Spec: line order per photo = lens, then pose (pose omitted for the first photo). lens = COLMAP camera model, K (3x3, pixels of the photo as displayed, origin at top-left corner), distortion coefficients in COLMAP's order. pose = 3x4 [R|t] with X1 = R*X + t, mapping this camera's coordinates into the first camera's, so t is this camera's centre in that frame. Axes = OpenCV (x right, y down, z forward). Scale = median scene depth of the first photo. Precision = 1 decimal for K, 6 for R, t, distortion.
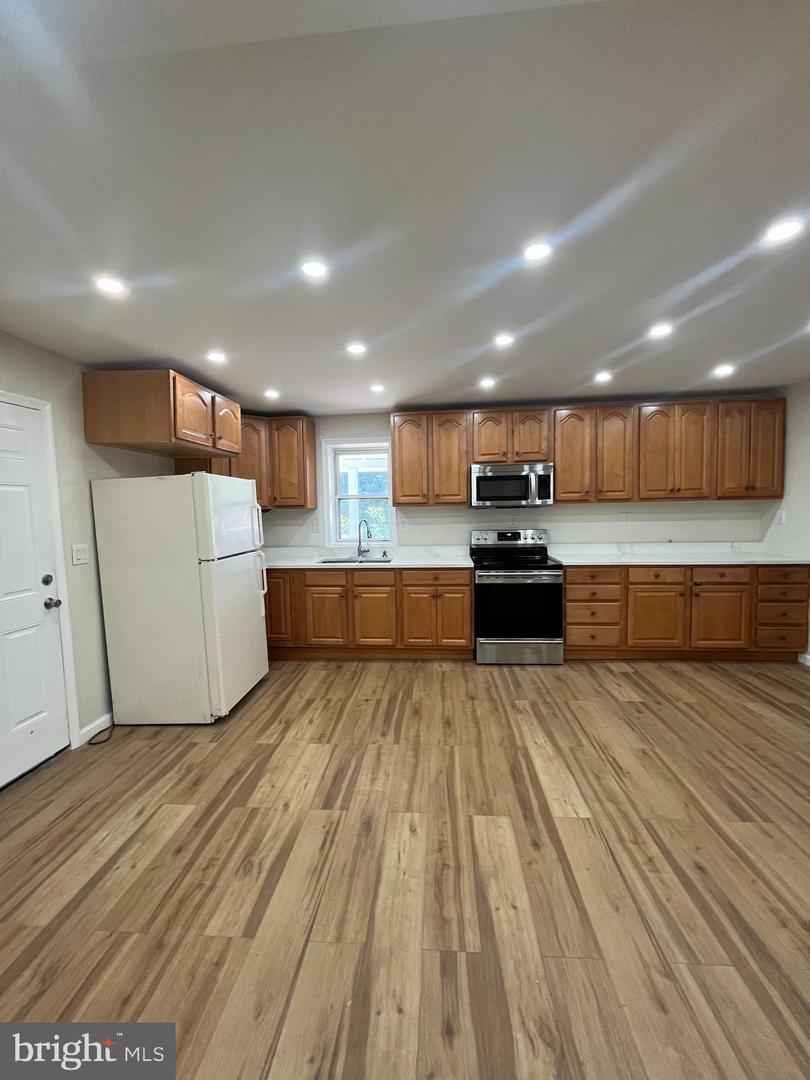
lens RADIAL K [[436.8, 0, 406.0], [0, 436.8, 539.8], [0, 0, 1]] dist [-0.001324, -0.000931]
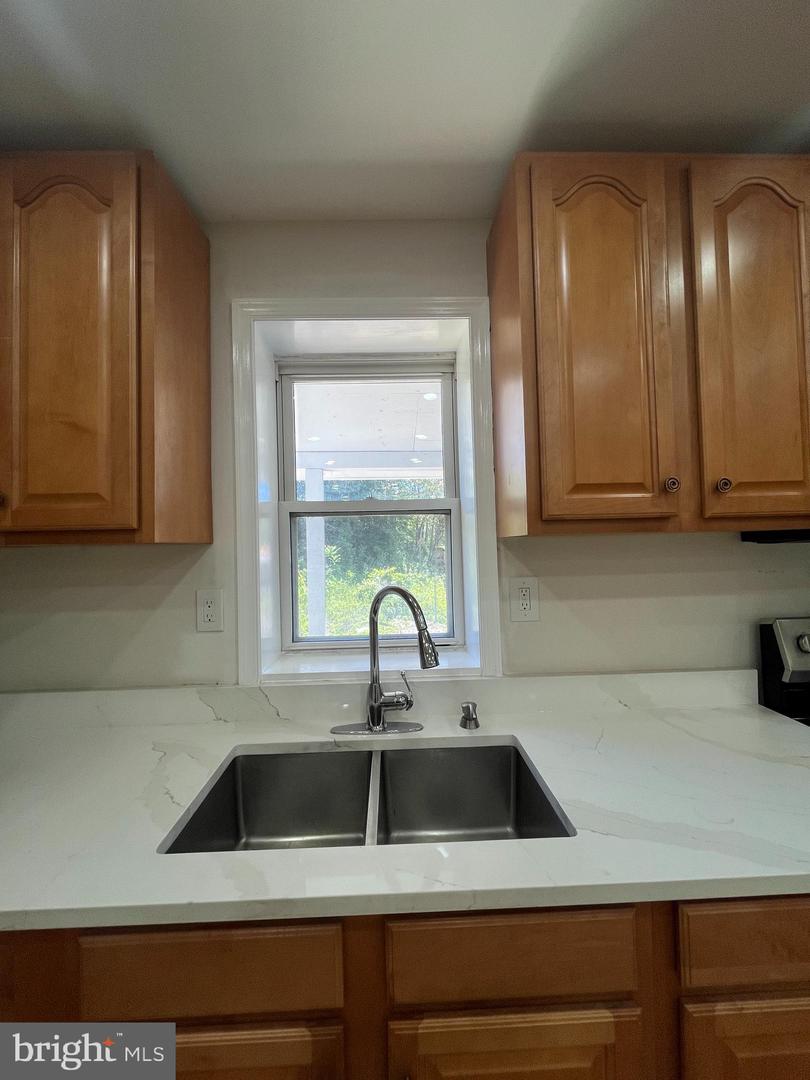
lens RADIAL K [[436.8, 0, 401.2], [0, 436.8, 539.7], [0, 0, 1]] dist [-0.001324, -0.000931]
pose [[0.992375, -0.003718, 0.123198, -0.120253], [0.016103, 0.994888, -0.099690, -0.046279], [-0.122198, 0.100914, 0.987362, 0.723136]]
